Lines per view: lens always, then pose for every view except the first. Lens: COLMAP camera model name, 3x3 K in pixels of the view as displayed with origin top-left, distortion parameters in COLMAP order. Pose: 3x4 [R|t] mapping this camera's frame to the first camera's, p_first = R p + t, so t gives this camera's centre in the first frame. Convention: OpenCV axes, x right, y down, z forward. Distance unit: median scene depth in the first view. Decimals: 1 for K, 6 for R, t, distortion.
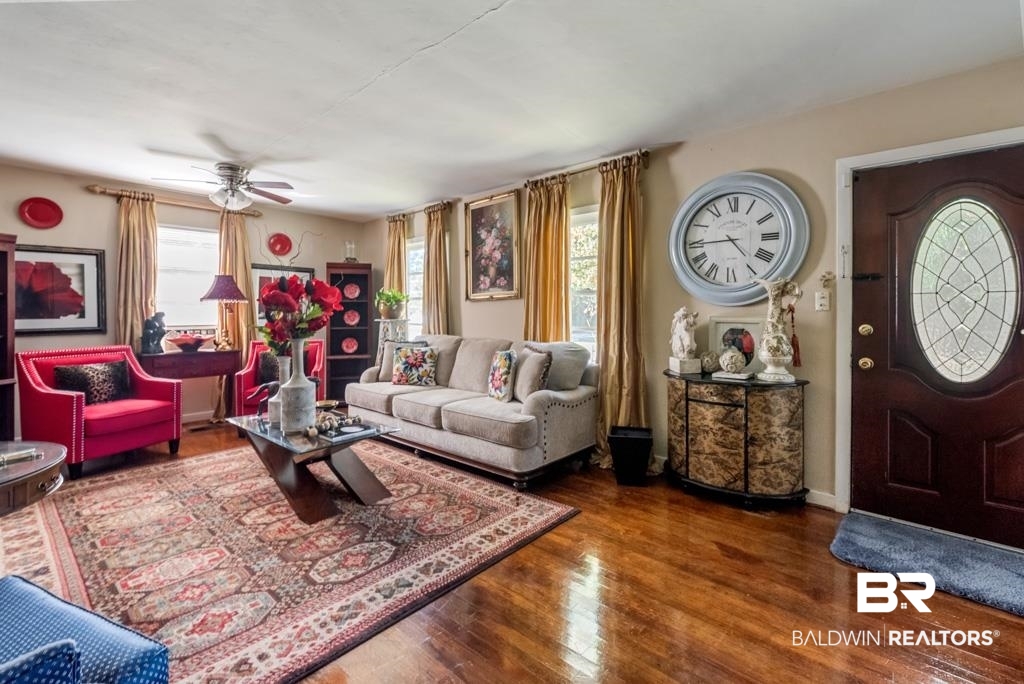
lens RADIAL K [[456.6, 0, 522.1], [0, 456.6, 309.0], [0, 0, 1]] dist [0.001344, 0.000349]
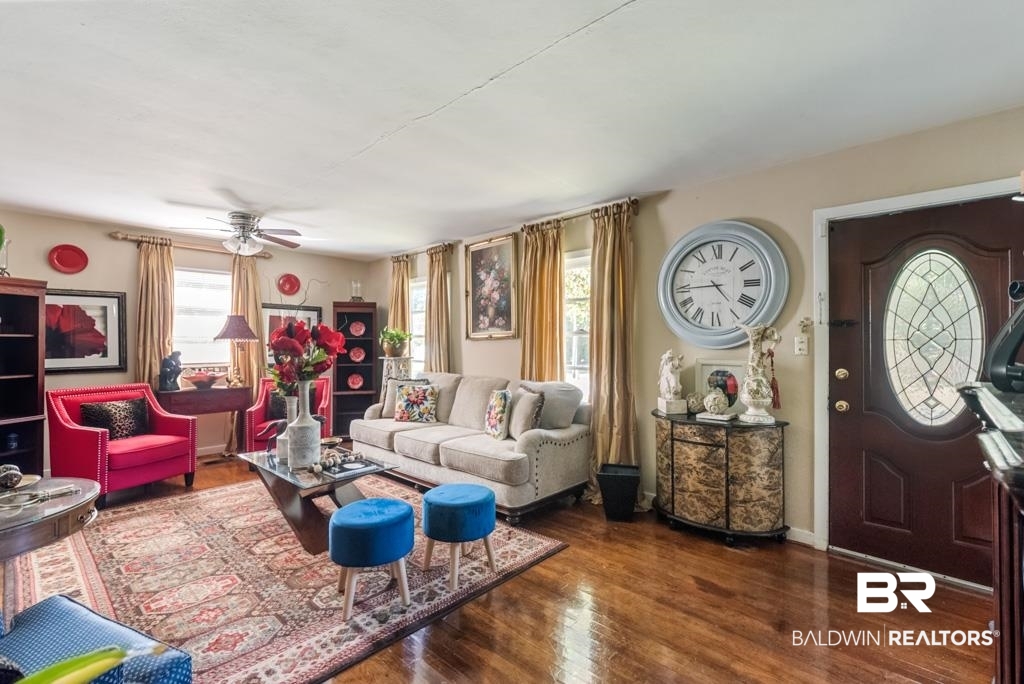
lens RADIAL K [[461.7, 0, 518.6], [0, 461.7, 335.6], [0, 0, 1]] dist [0.000563, -0.000321]
pose [[0.999617, -0.000917, -0.027650, 0.039153], [0.000690, 0.999966, -0.008241, -0.029585], [0.027656, 0.008219, 0.999584, -0.064417]]
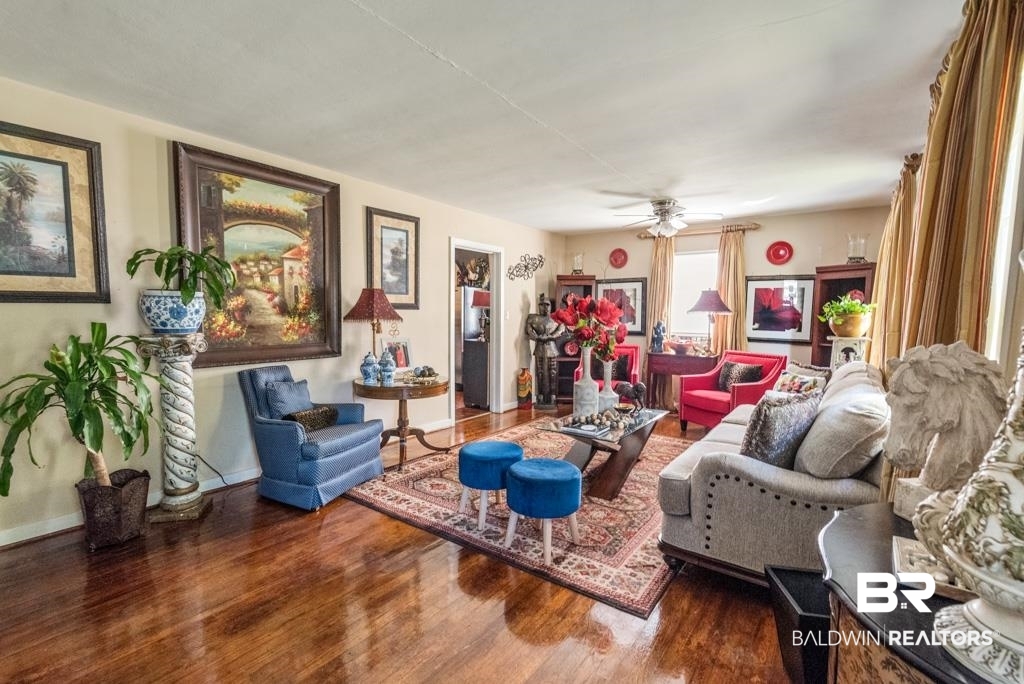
lens RADIAL K [[459.2, 0, 516.9], [0, 459.2, 349.8], [0, 0, 1]] dist [-0.000184, -0.000076]
pose [[0.090752, 0.081570, -0.992527, 0.711002], [-0.005575, 0.996666, 0.081401, -0.026527], [0.995858, -0.001854, 0.090904, 0.671696]]
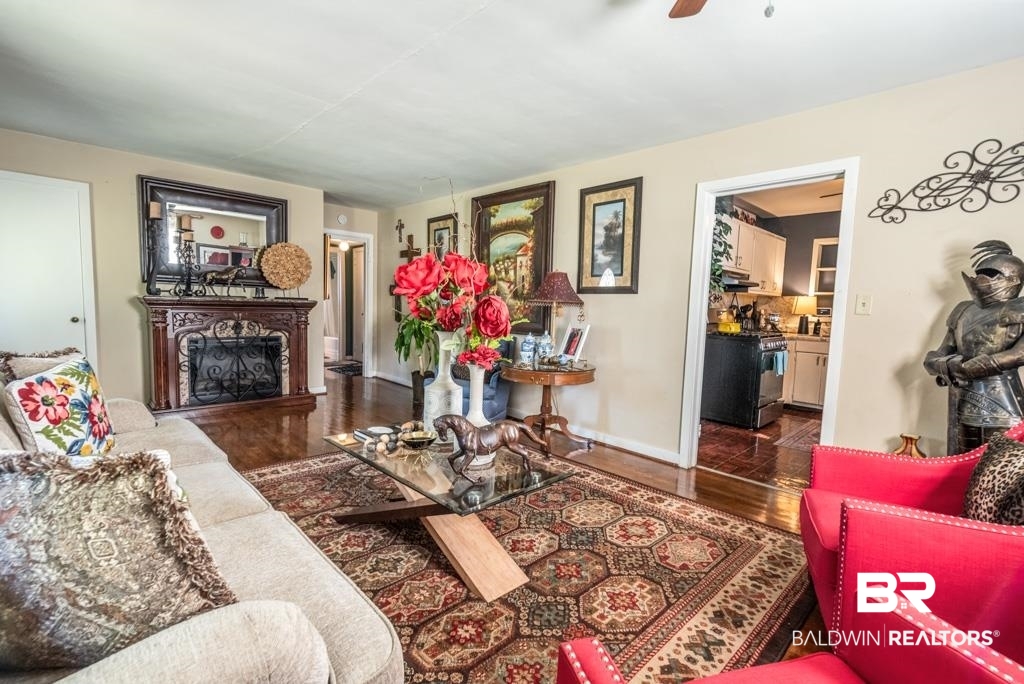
lens RADIAL K [[453.5, 0, 516.3], [0, 453.5, 347.5], [0, 0, 1]] dist [0.000680, 0.000111]
pose [[-0.996514, -0.043267, 0.071322, -0.650354], [-0.037218, 0.995764, 0.084073, 0.019925], [-0.074658, 0.081126, -0.993904, 1.733924]]
